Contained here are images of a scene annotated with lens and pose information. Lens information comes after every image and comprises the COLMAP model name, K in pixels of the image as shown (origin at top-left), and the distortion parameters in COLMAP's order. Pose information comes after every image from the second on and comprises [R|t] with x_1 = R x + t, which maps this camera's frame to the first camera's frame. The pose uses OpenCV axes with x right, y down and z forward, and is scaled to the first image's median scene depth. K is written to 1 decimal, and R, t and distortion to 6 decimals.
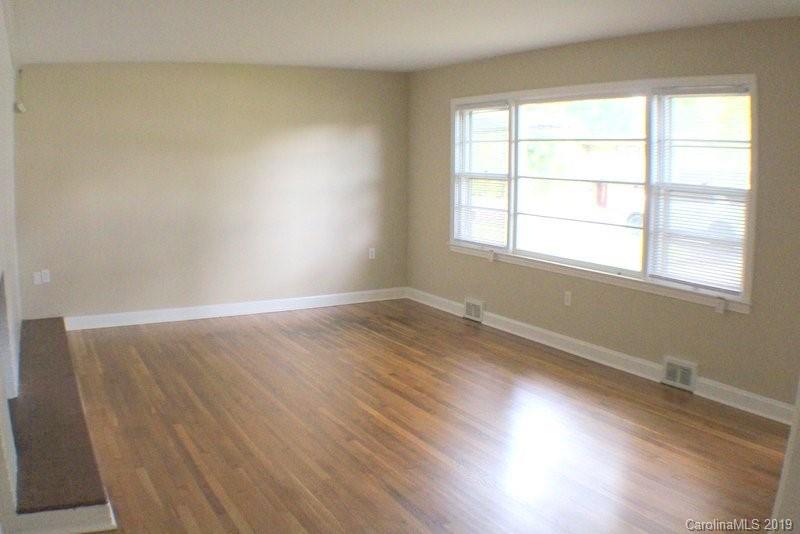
lens RADIAL K [[695.6, 0, 400.0], [0, 695.6, 267.0], [0, 0, 1]] dist [-0.226358, -0.002292]
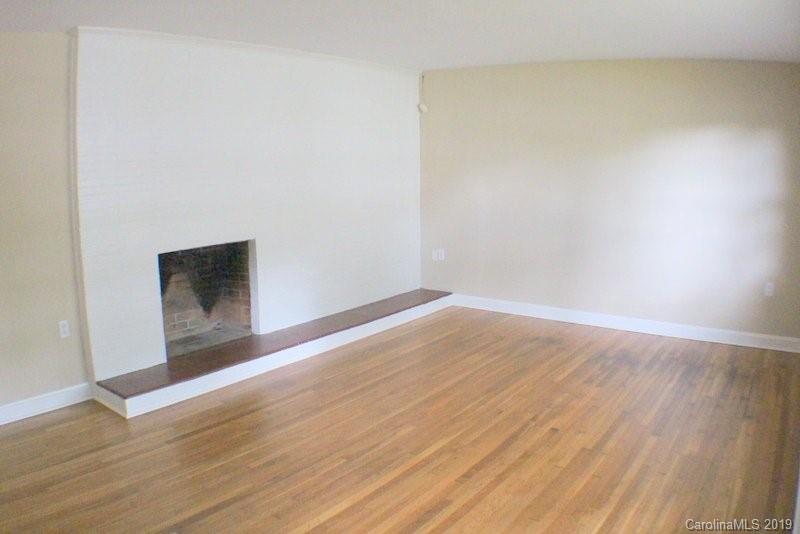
lens RADIAL K [[635.9, 0, 400.0], [0, 635.9, 267.0], [0, 0, 1]] dist [-0.310221, -0.000089]
pose [[0.418085, 0.140943, -0.897407, 0.461297], [-0.134807, 0.986578, 0.092144, -0.061043], [0.898349, 0.082452, 0.431474, 0.475237]]
